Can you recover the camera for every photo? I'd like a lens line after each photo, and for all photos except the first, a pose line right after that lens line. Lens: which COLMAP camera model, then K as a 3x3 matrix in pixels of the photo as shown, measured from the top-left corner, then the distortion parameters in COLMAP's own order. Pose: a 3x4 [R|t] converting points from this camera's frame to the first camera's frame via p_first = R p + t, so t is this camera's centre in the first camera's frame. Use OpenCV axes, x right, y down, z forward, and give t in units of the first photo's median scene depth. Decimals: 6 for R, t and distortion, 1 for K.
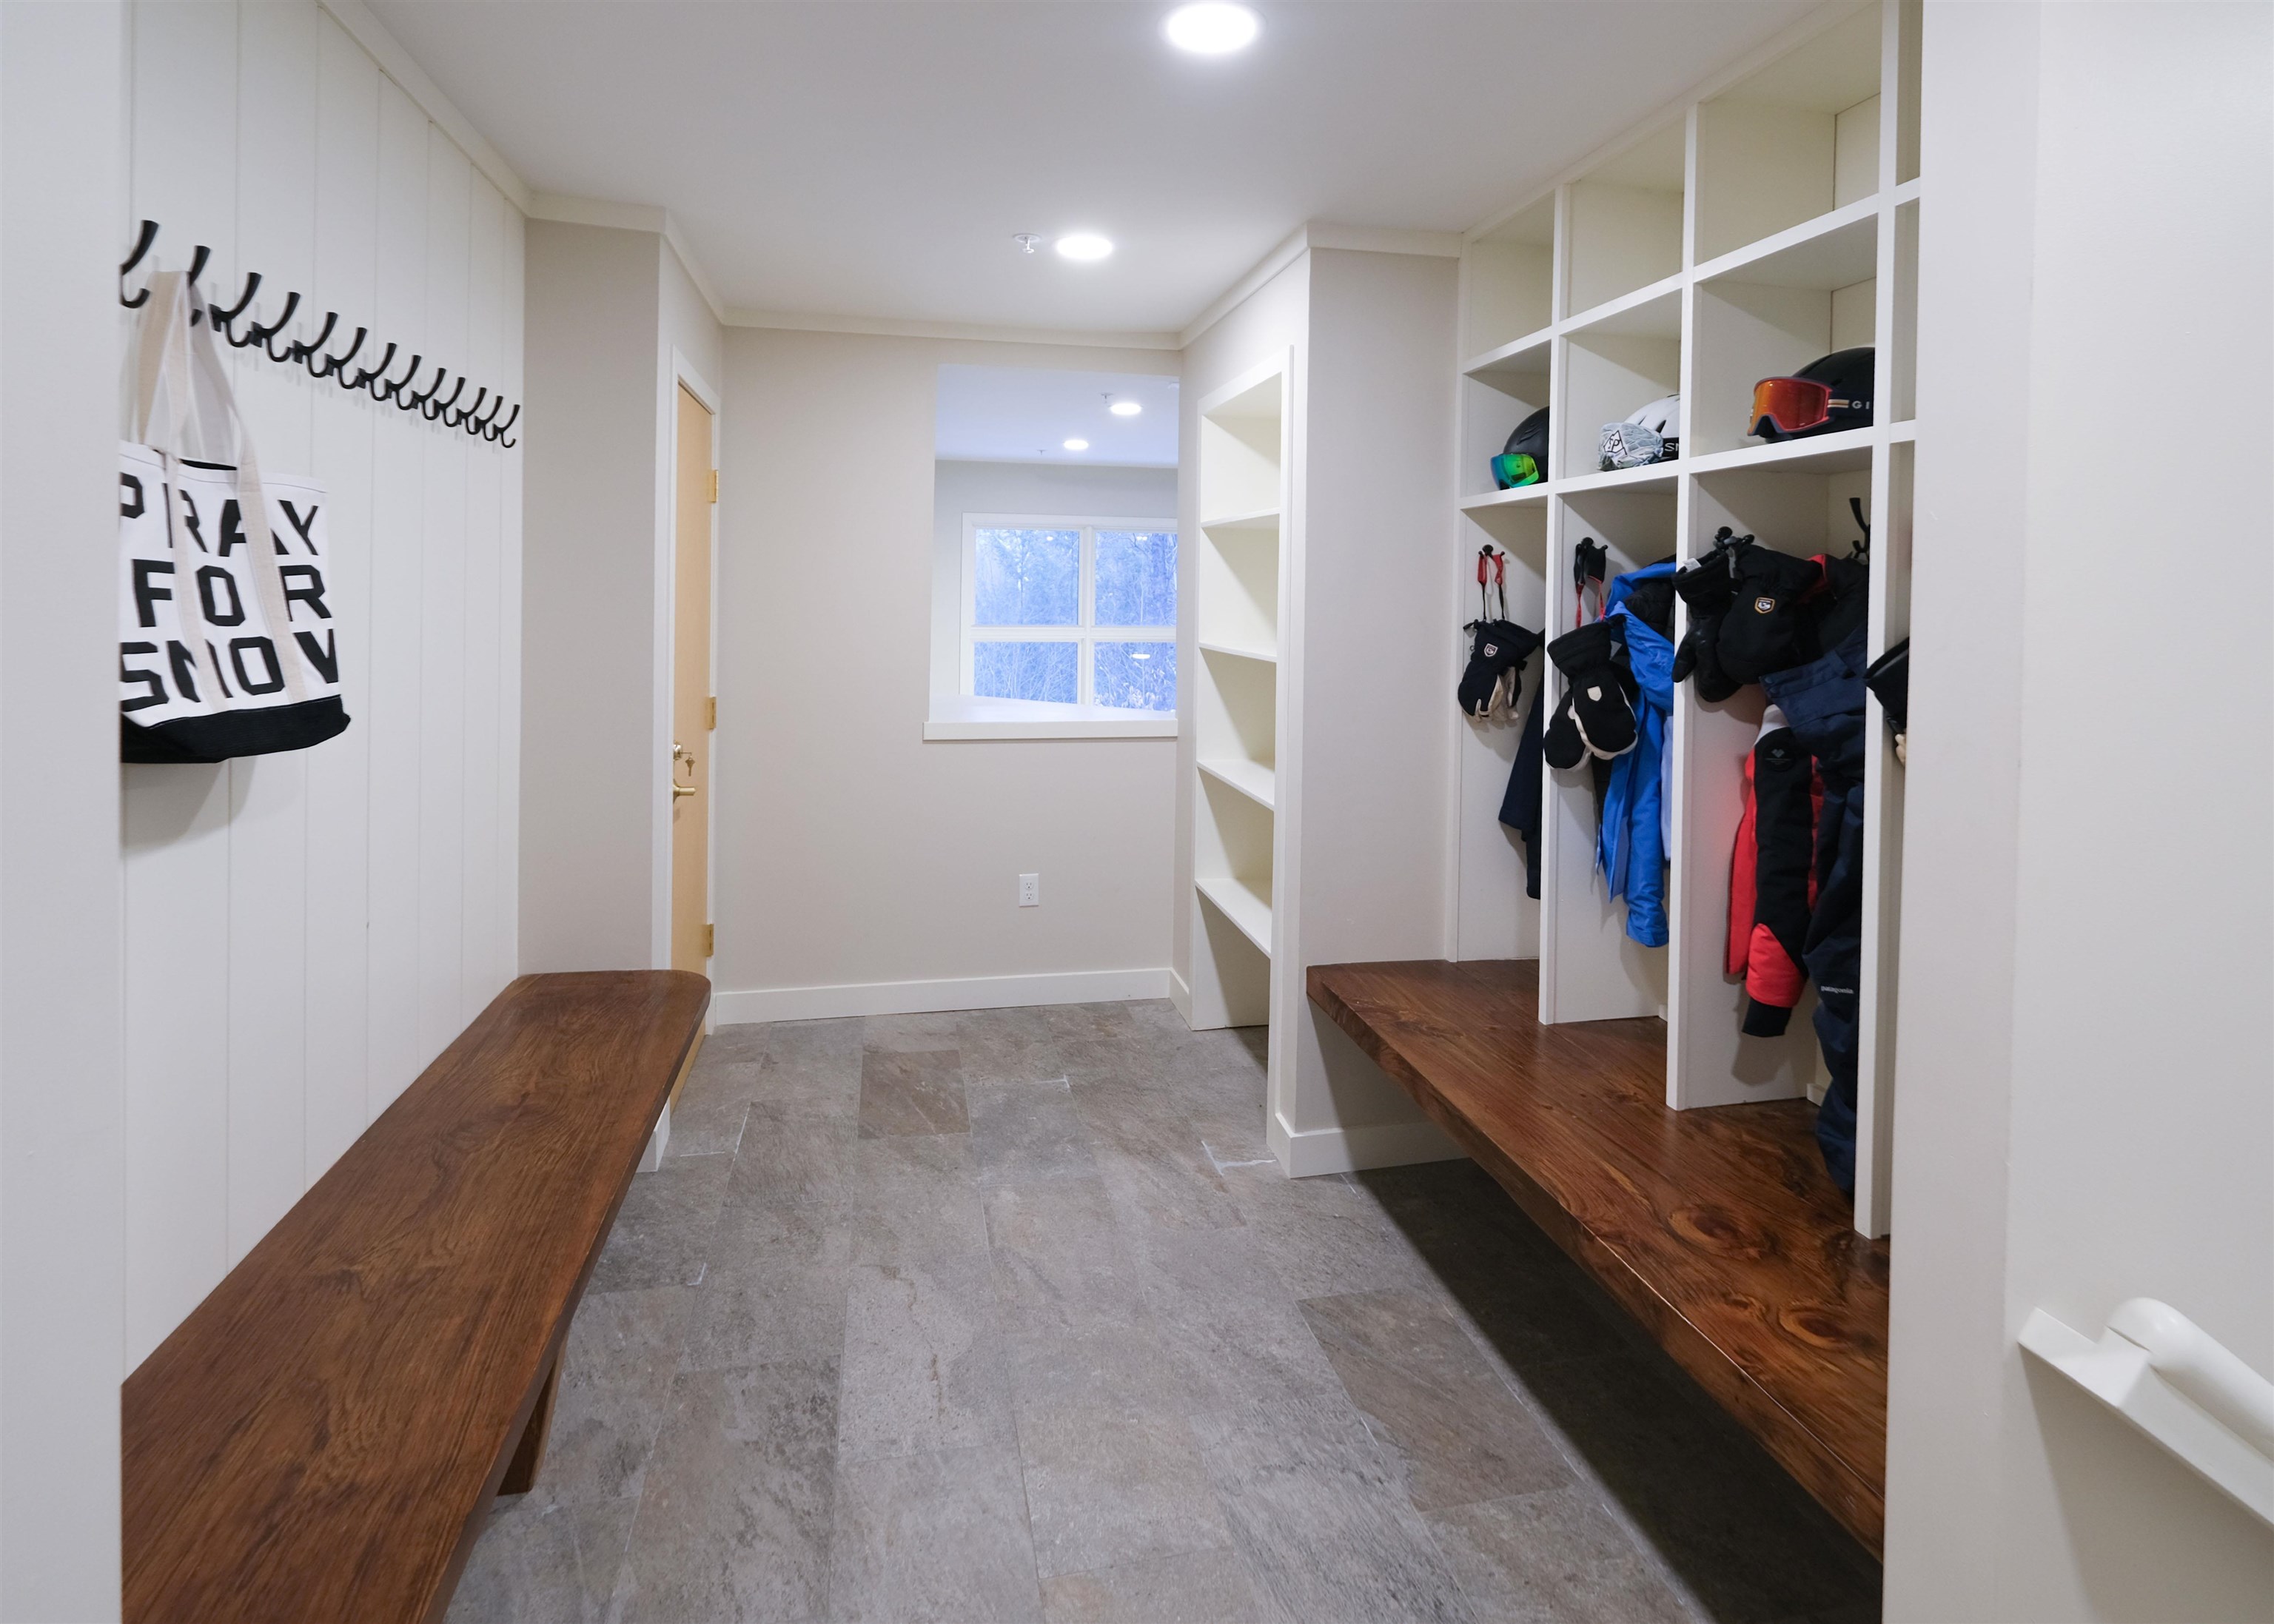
lens RADIAL K [[1149.3, 0, 1144.5], [0, 1149.3, 601.3], [0, 0, 1]] dist [0.005144, -0.006302]
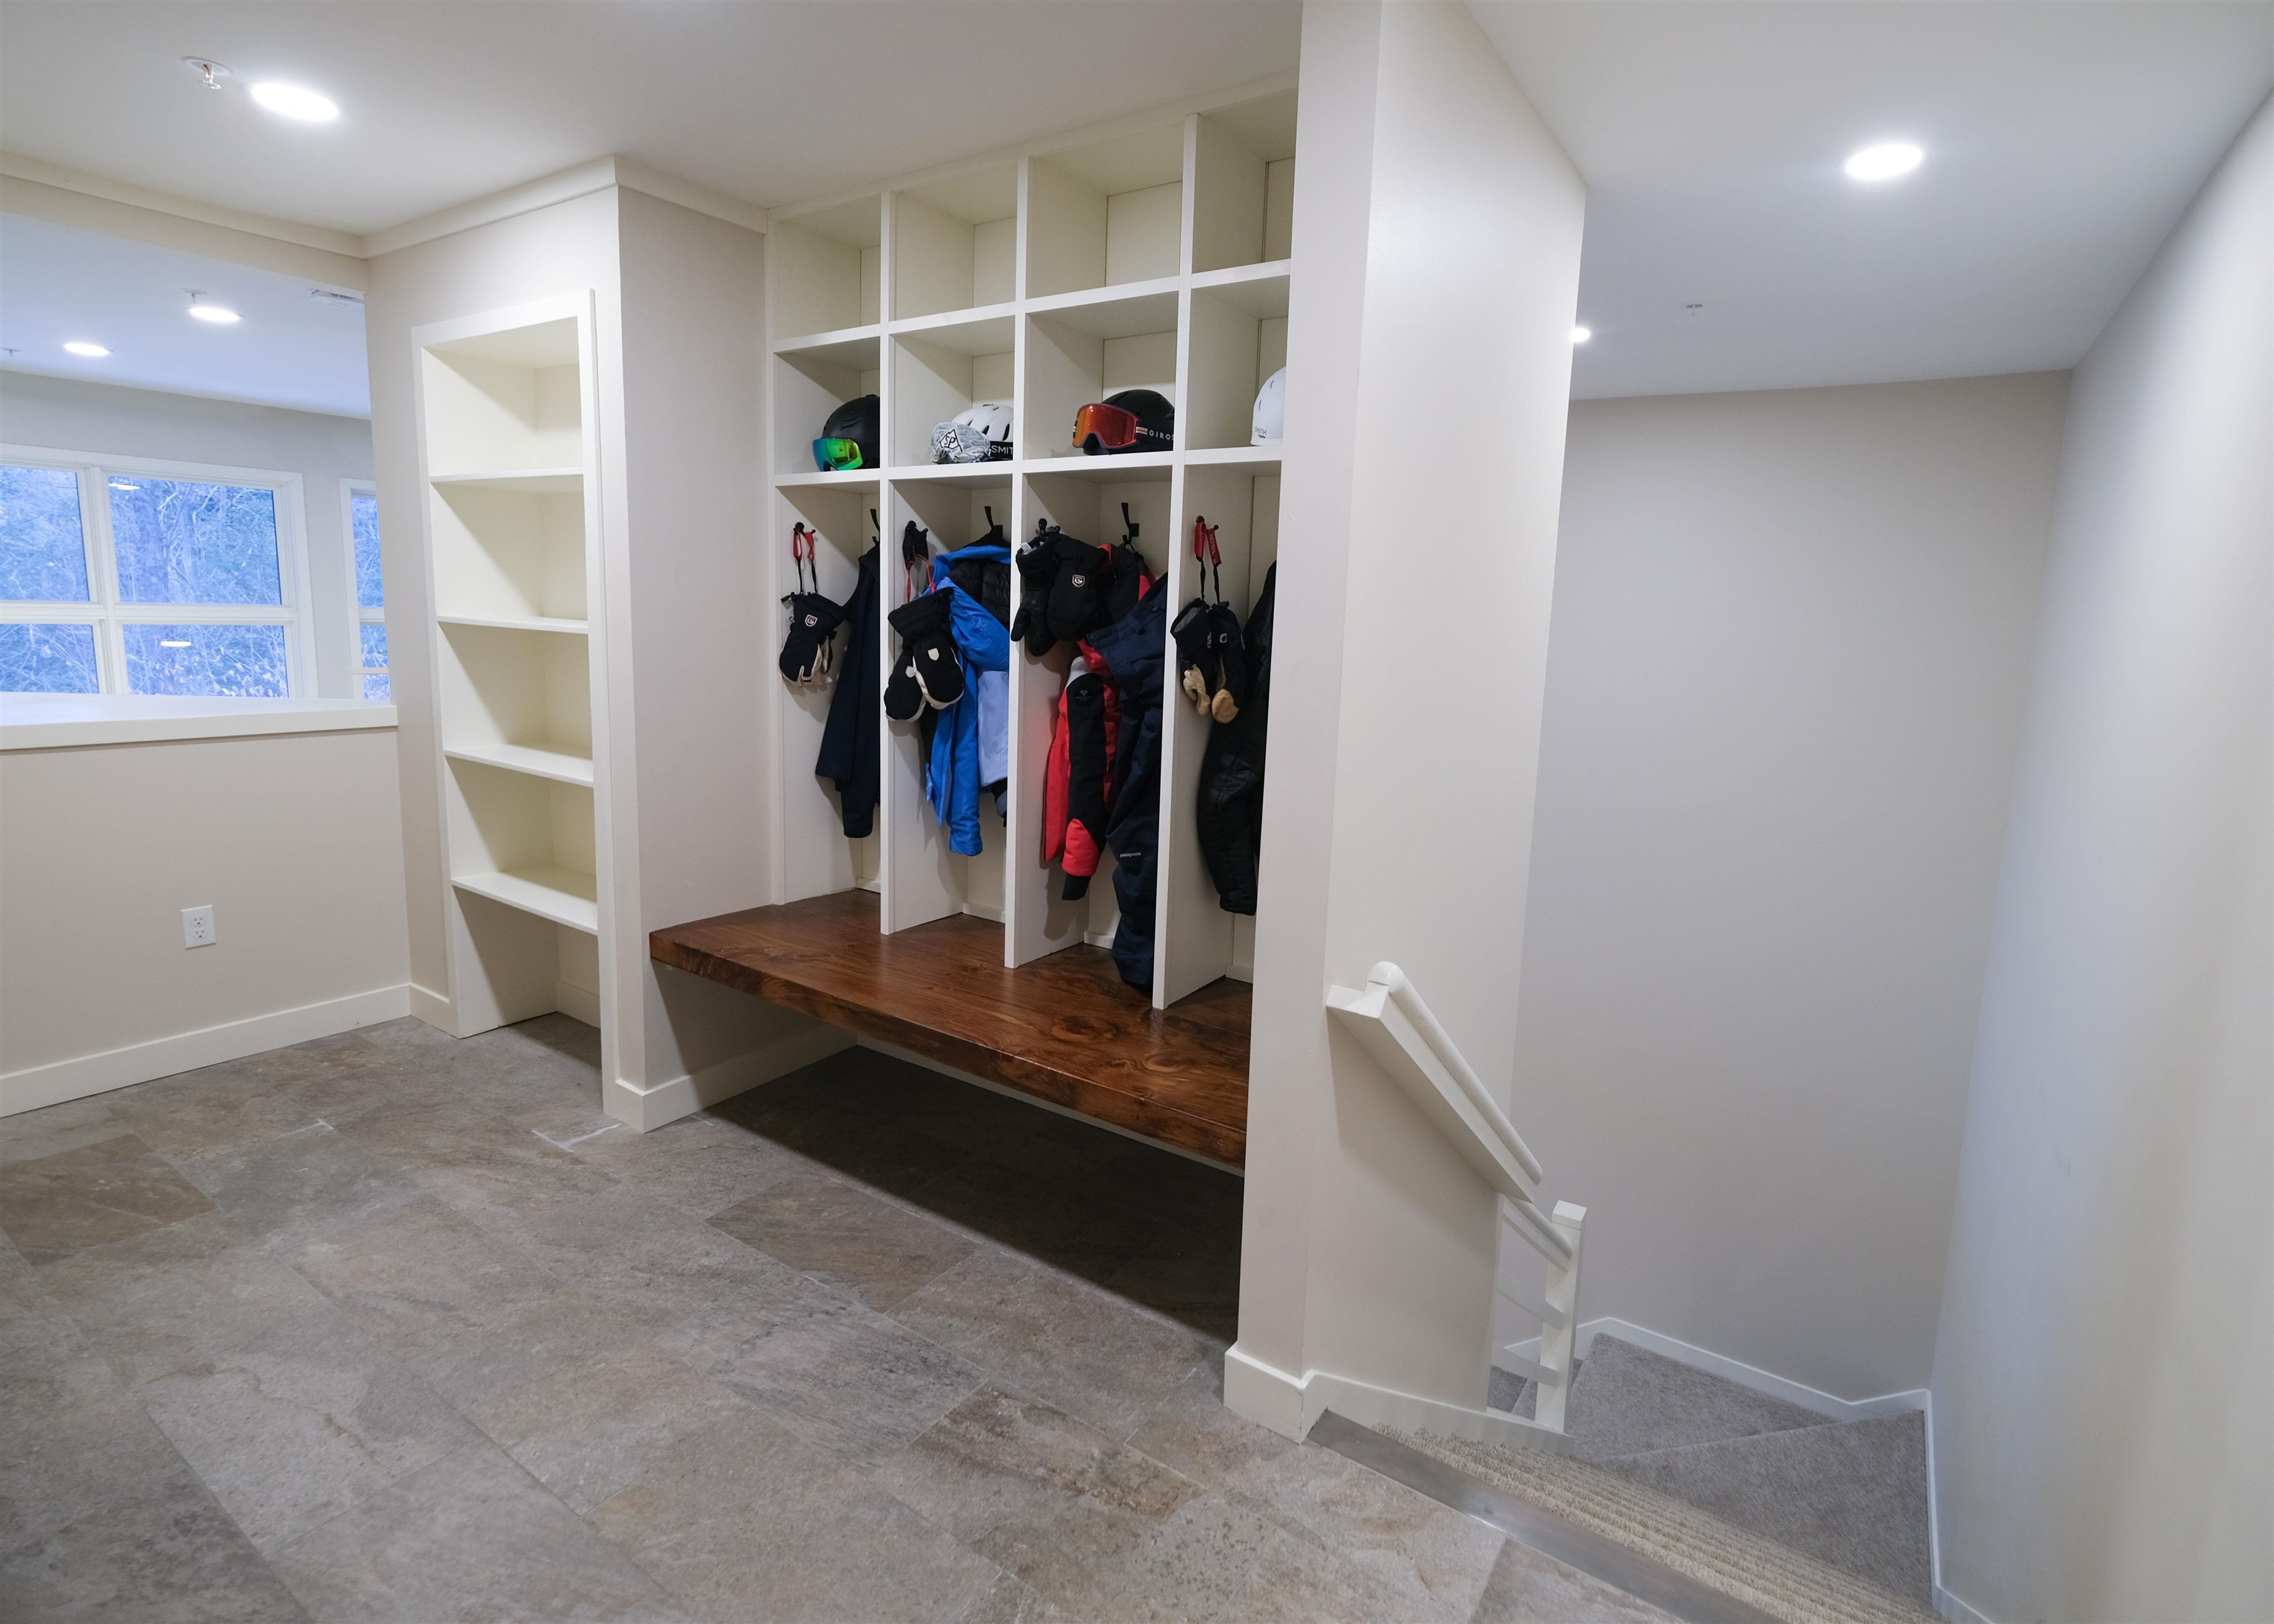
lens RADIAL K [[1119.8, 0, 1137.5], [0, 1119.8, 749.1], [0, 0, 1]] dist [0.001435, -0.000842]
pose [[0.725937, -0.073034, 0.683872, -0.256460], [-0.022464, 0.991297, 0.129712, 0.022588], [-0.687394, -0.109525, 0.717979, 0.011775]]
